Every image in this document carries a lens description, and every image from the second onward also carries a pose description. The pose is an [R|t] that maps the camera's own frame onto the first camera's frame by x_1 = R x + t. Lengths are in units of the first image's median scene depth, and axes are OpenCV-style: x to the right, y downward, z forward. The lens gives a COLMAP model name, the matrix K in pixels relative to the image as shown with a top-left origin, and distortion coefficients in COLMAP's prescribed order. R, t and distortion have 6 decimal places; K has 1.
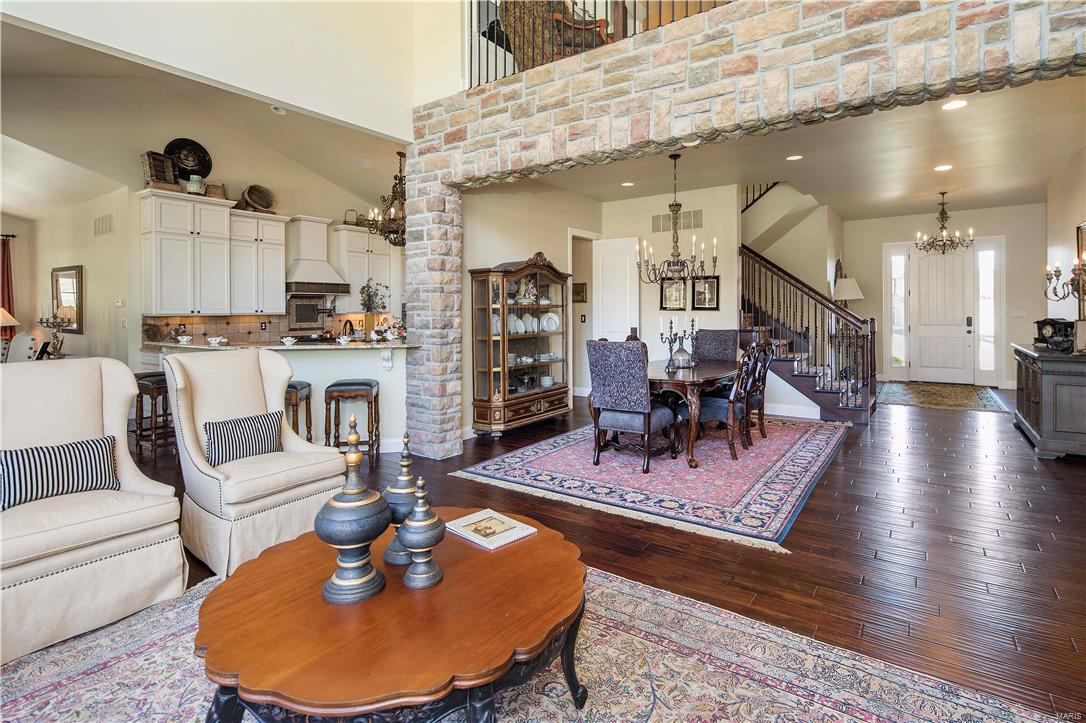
lens RADIAL K [[530.8, 0, 543.8], [0, 530.8, 317.1], [0, 0, 1]] dist [0.005939, -0.006121]
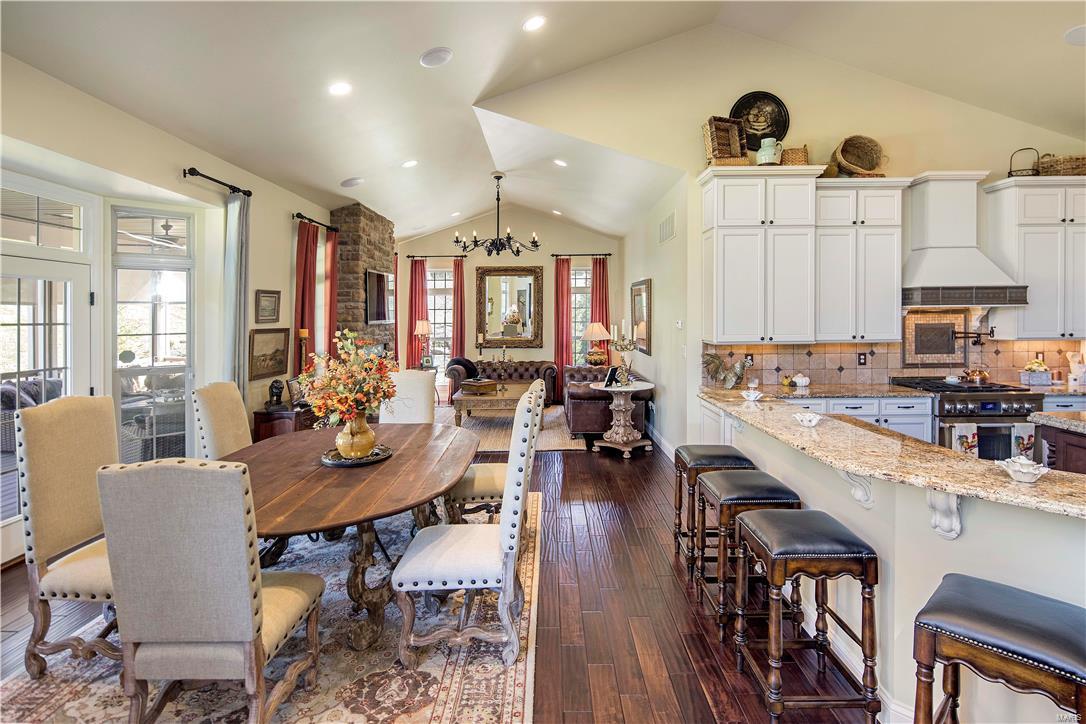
lens RADIAL K [[530.8, 0, 555.9], [0, 530.8, 317.5], [0, 0, 1]] dist [0.005939, -0.006121]
pose [[0.585946, 0.004537, -0.810337, -0.254013], [-0.006747, 0.999977, 0.000721, -0.033883], [0.810322, 0.005045, 0.585963, 0.369768]]
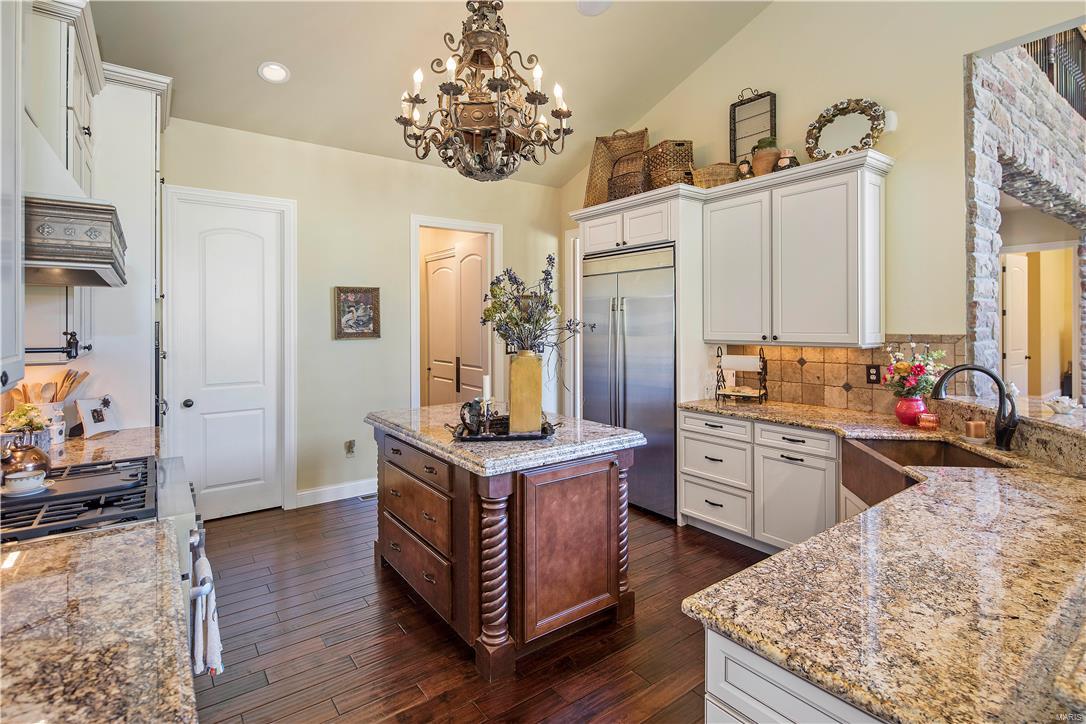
lens RADIAL K [[530.8, 0, 550.9], [0, 530.8, 325.0], [0, 0, 1]] dist [0.005939, -0.006121]
pose [[0.304748, 0.001904, 0.952431, -0.661041], [0.017945, 0.999809, -0.007741, -0.022626], [-0.952264, 0.019450, 0.304656, 0.877557]]
